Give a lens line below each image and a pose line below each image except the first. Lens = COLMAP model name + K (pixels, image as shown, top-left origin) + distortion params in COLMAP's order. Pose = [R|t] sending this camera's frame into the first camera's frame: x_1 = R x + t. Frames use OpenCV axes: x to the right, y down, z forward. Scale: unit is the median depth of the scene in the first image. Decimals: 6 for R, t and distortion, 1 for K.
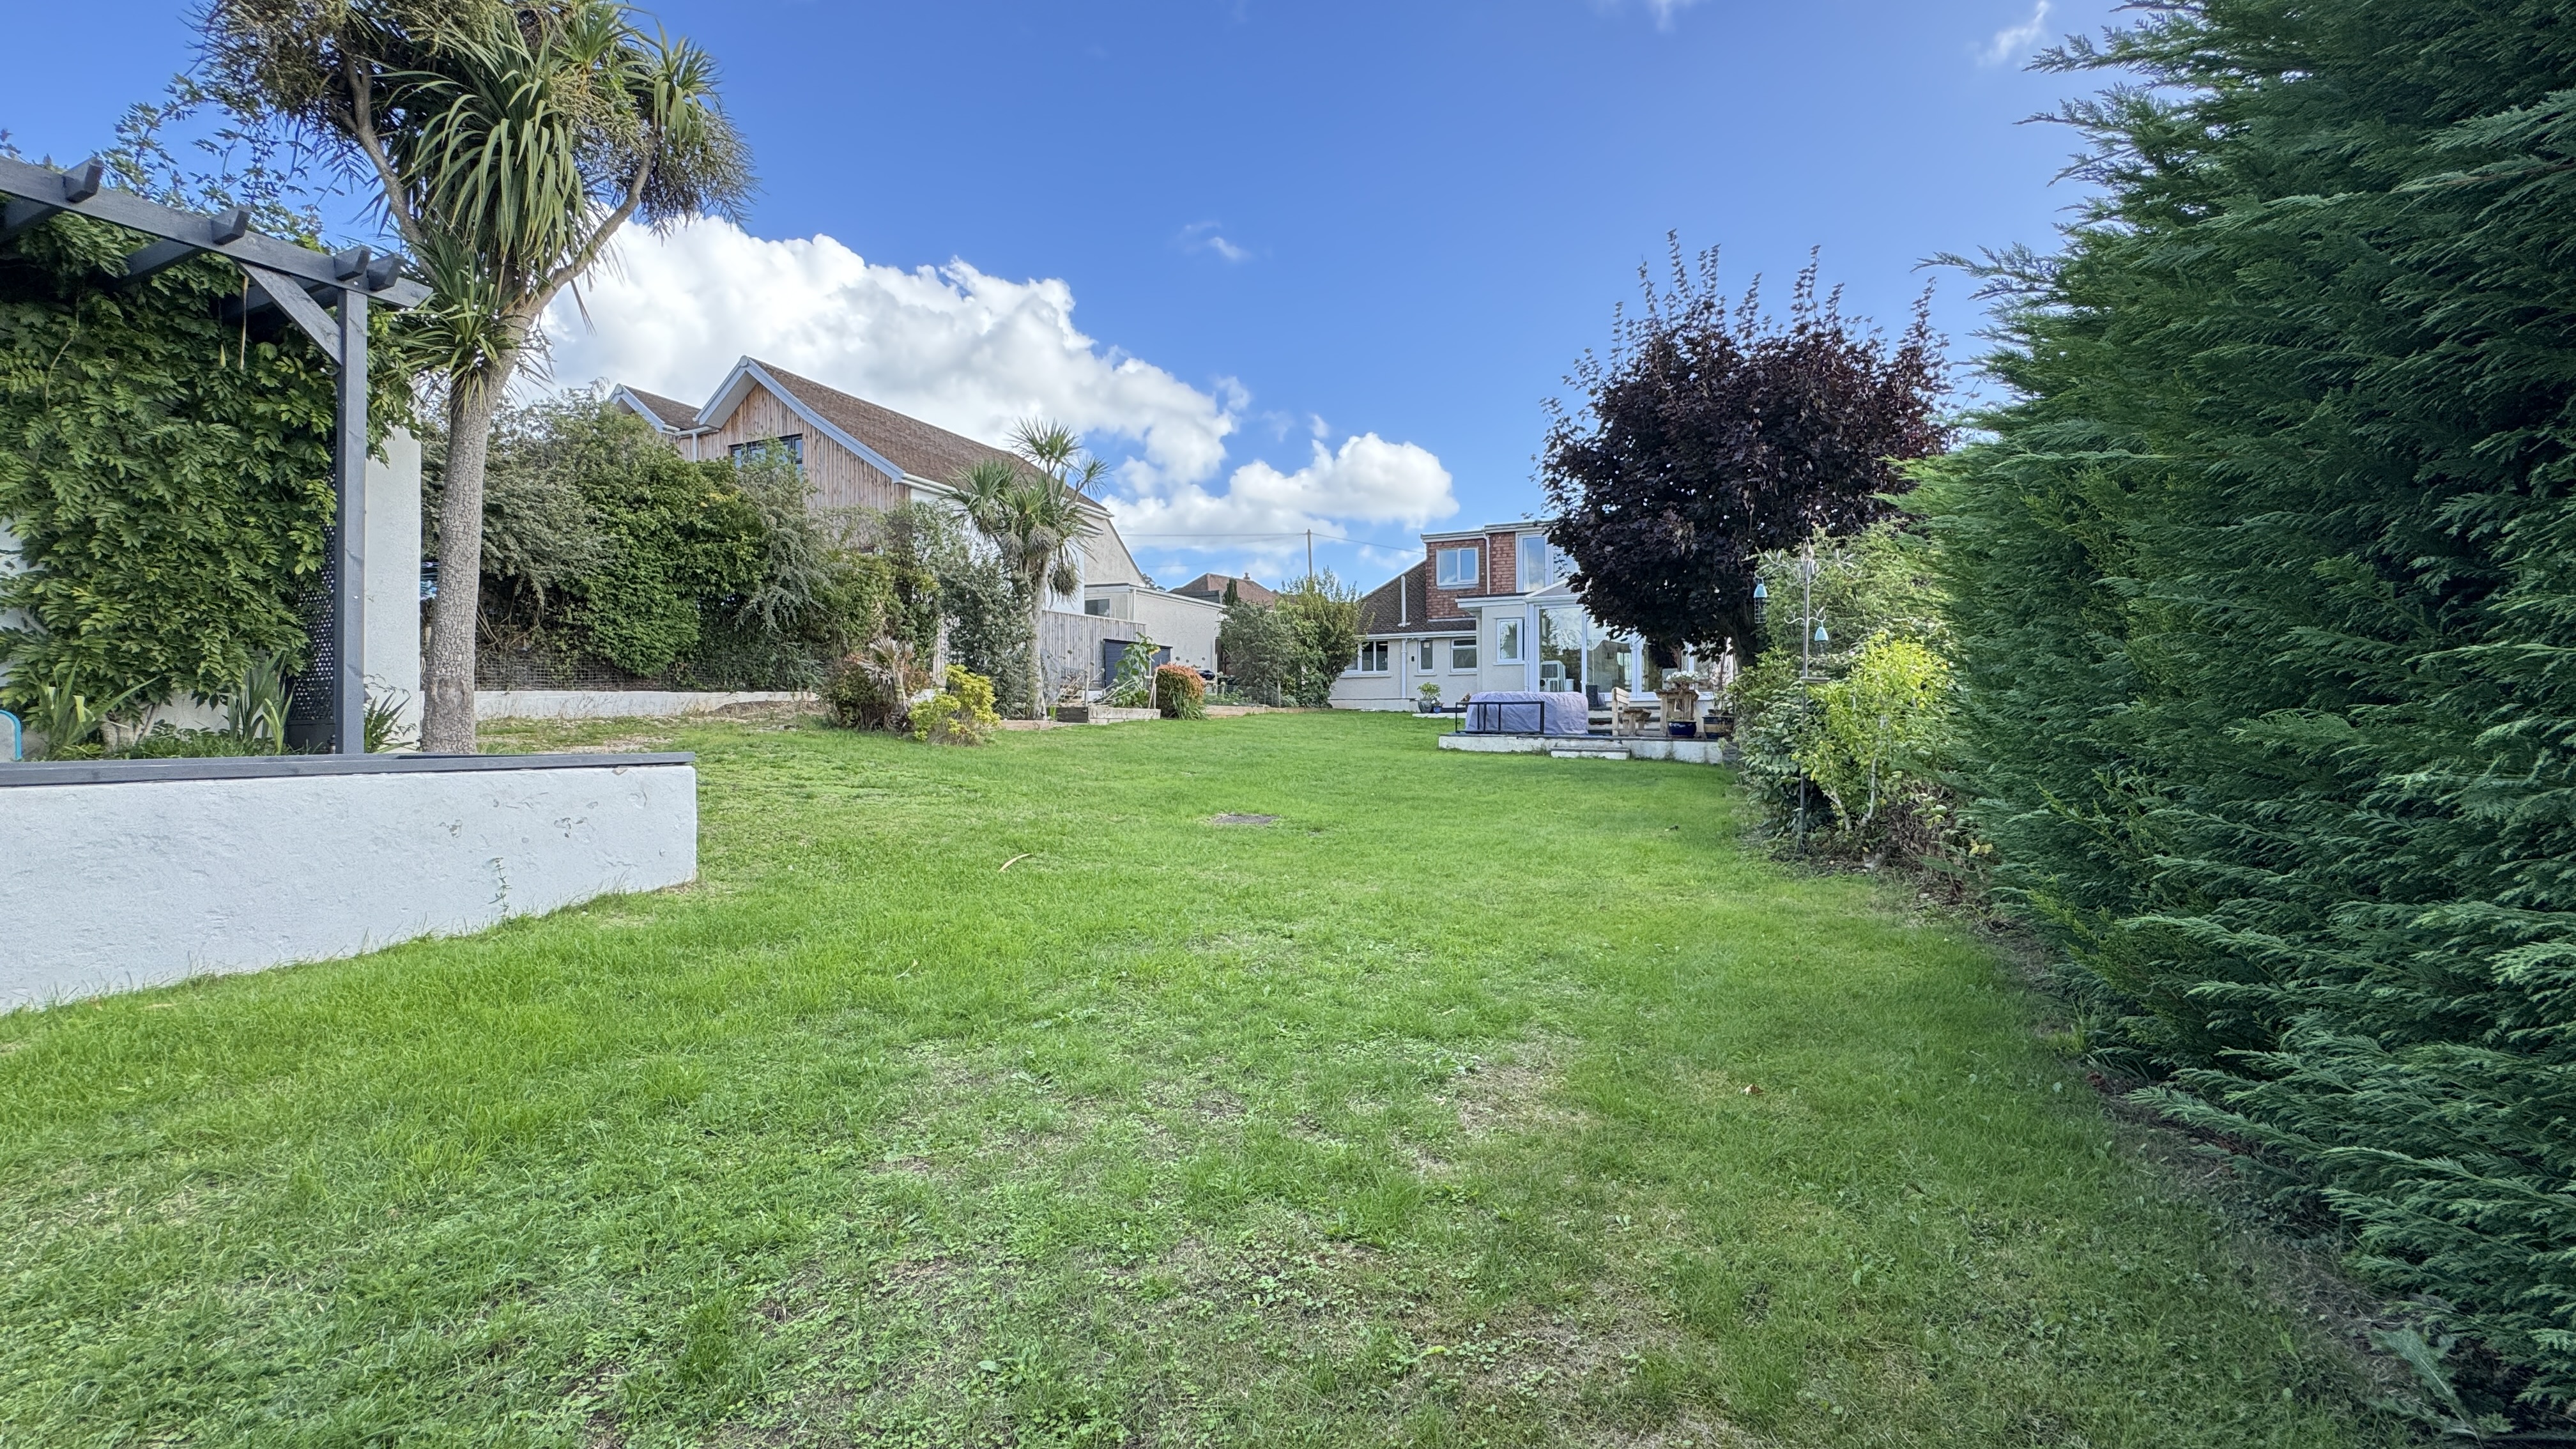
lens RADIAL K [[1029.1, 0, 1288.4], [0, 1029.1, 713.1], [0, 0, 1]] dist [-0.001404, 0.000031]
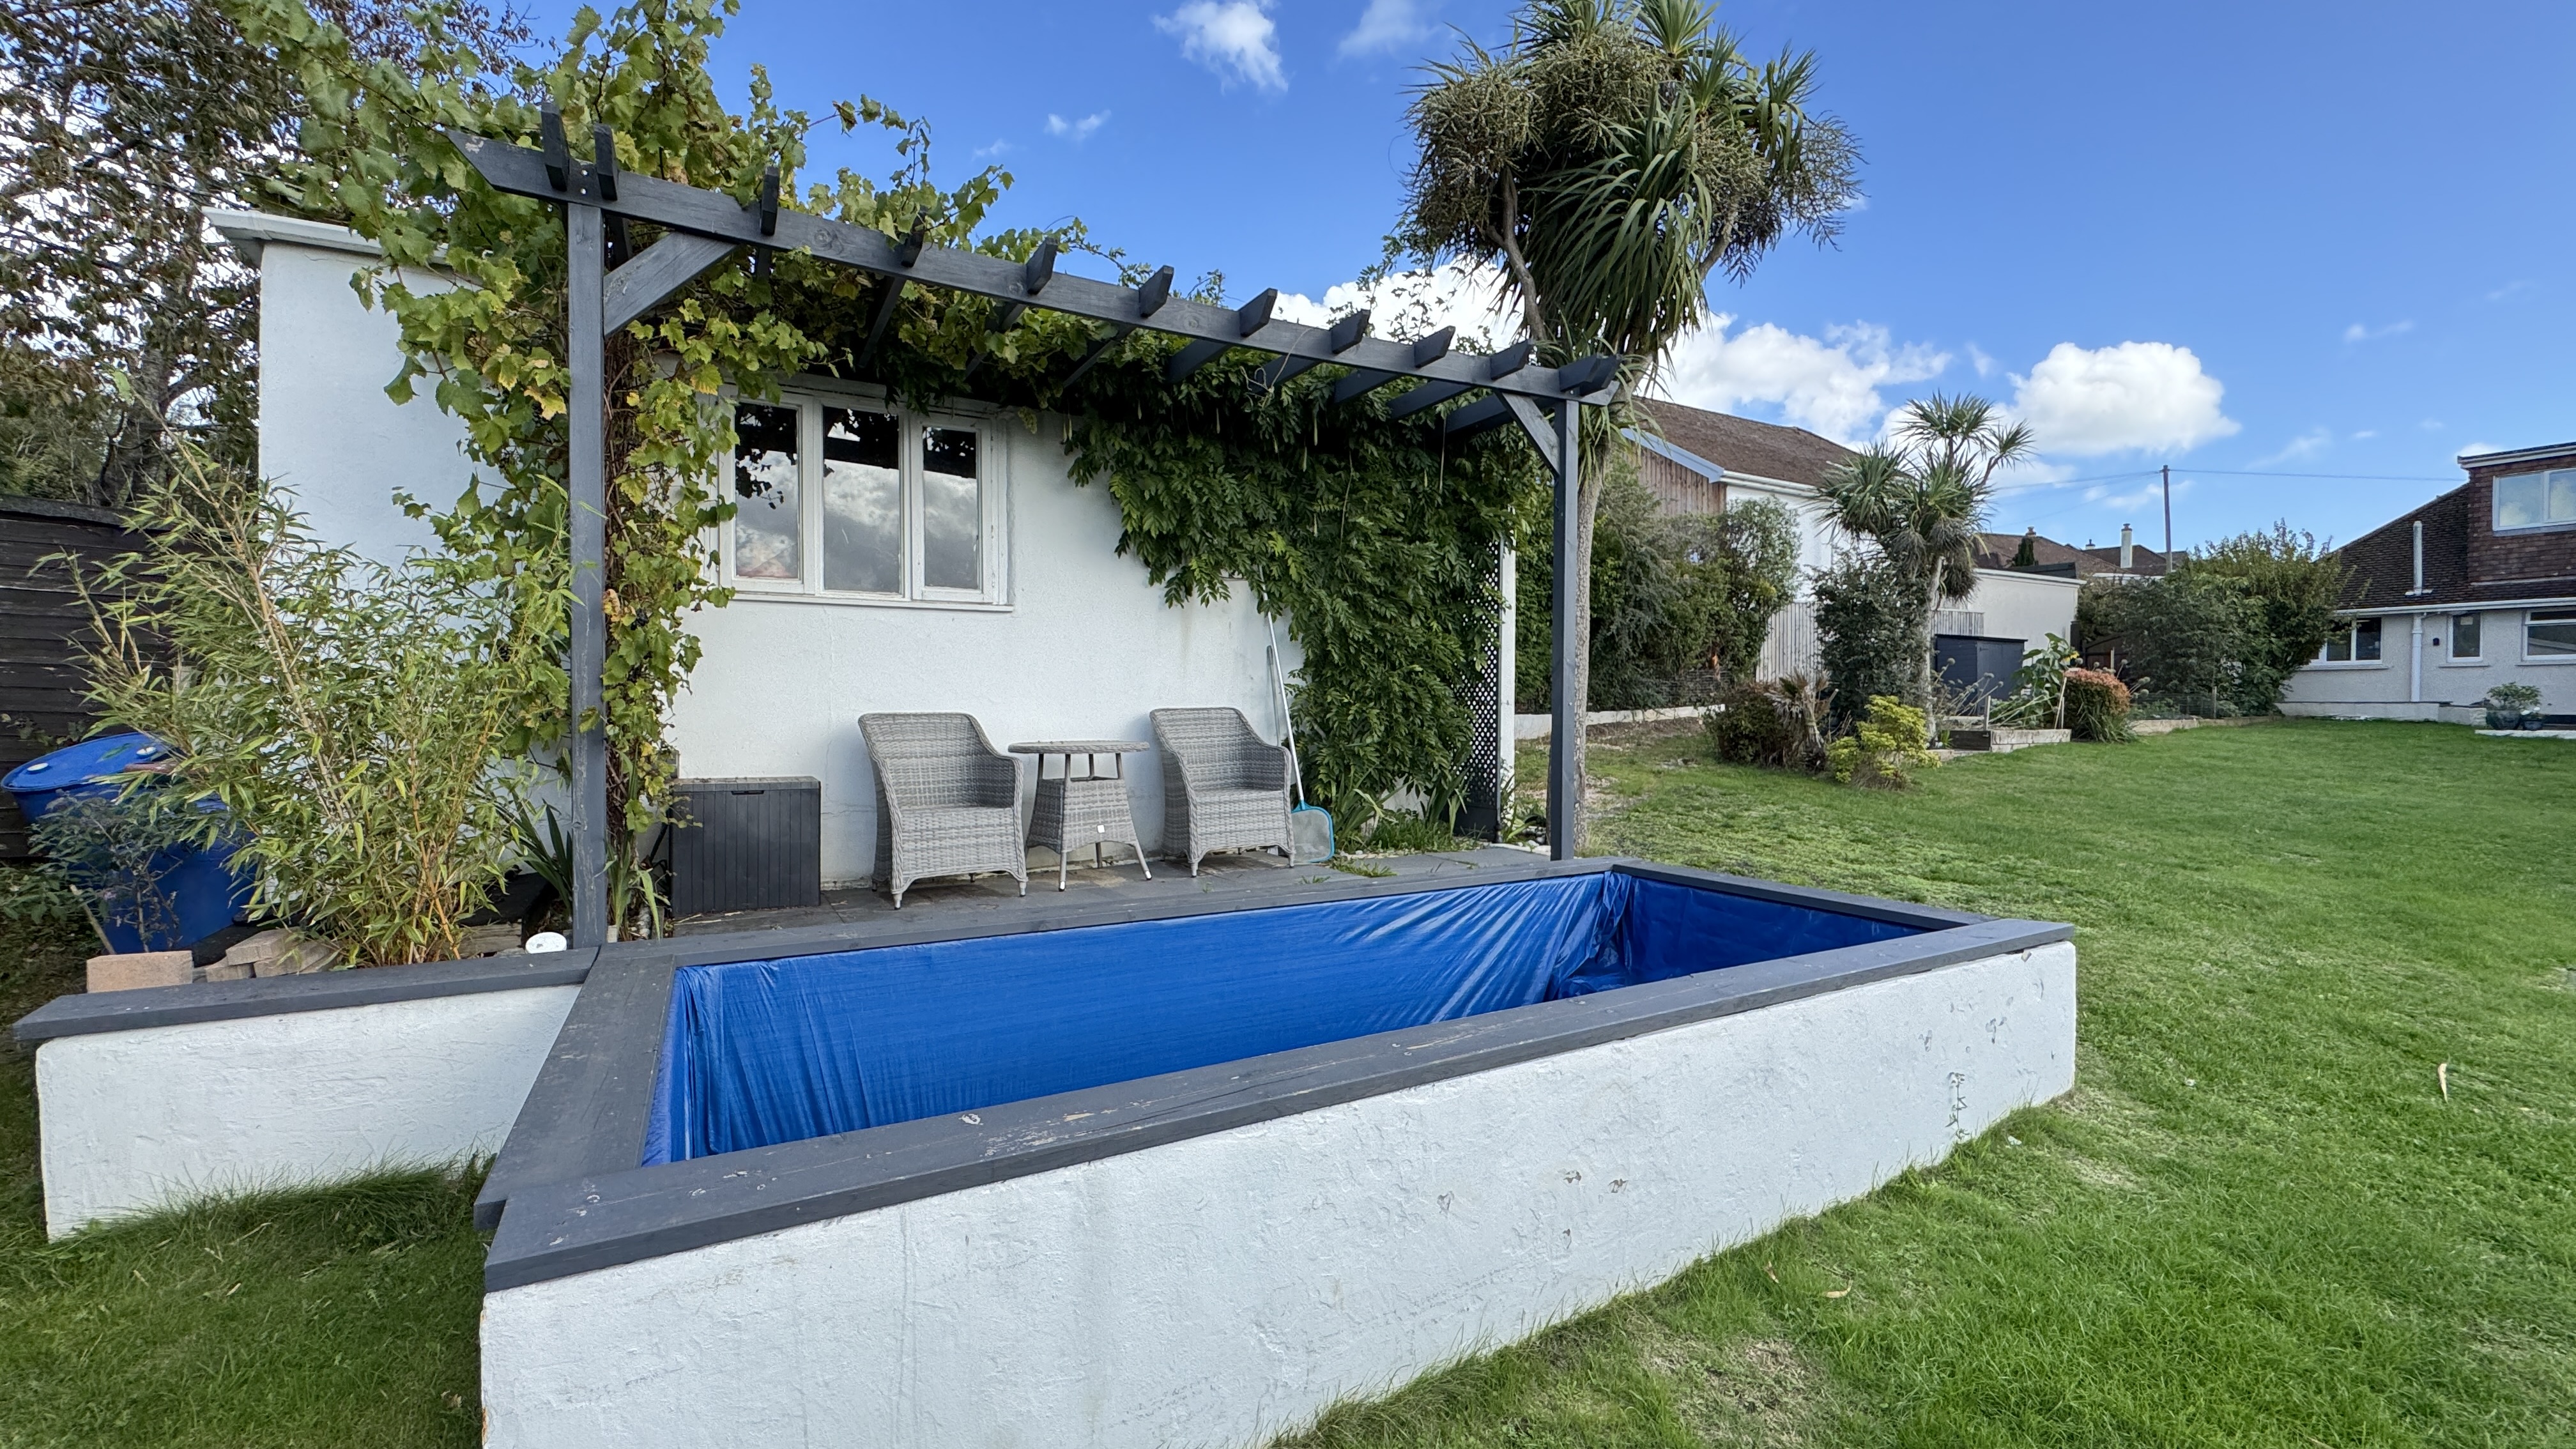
lens RADIAL K [[1028.0, 0, 1287.3], [0, 1028.0, 720.7], [0, 0, 1]] dist [-0.003413, 0.000147]
pose [[0.806690, 0.013670, -0.590816, -0.162835], [0.003114, 0.999620, 0.027379, -0.038421], [0.590966, -0.023926, 0.806342, 0.004373]]
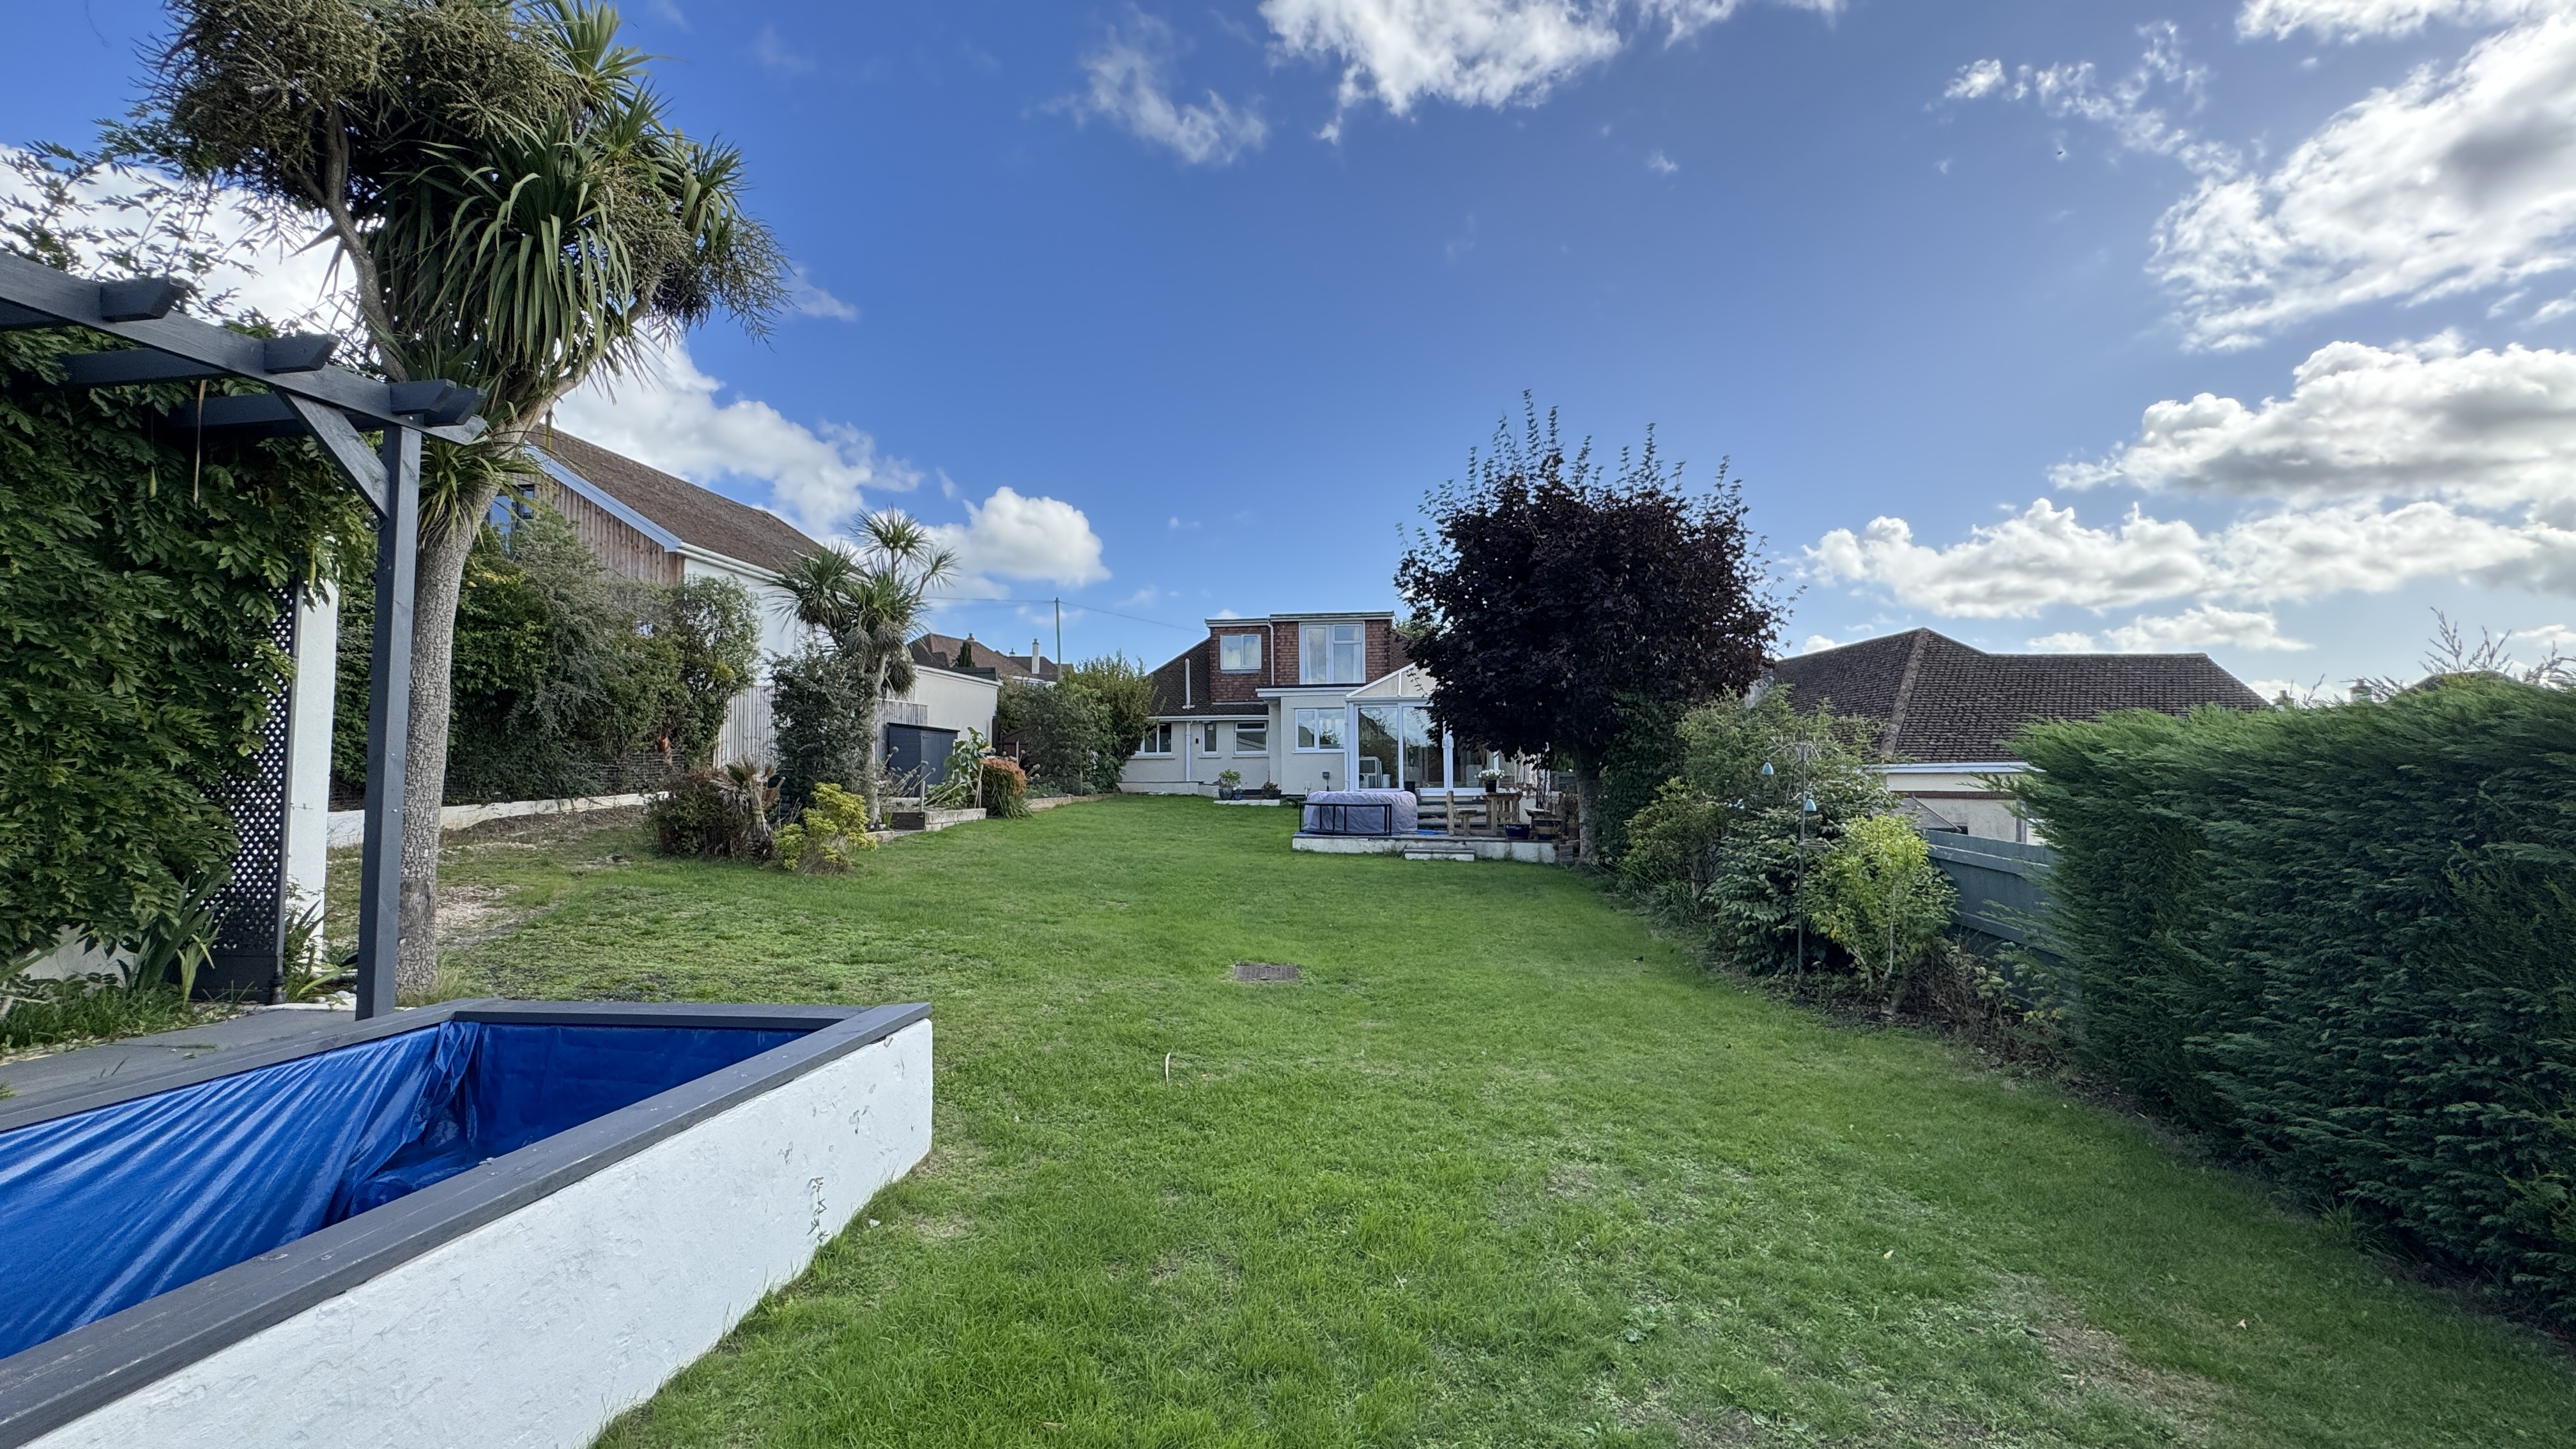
lens RADIAL K [[1028.0, 0, 1287.3], [0, 1028.0, 720.7], [0, 0, 1]] dist [-0.003413, 0.000147]
pose [[0.958382, 0.012324, 0.285224, -0.145982], [0.001258, 0.998876, -0.047387, -0.044068], [-0.285487, 0.045774, 0.957289, 0.014653]]
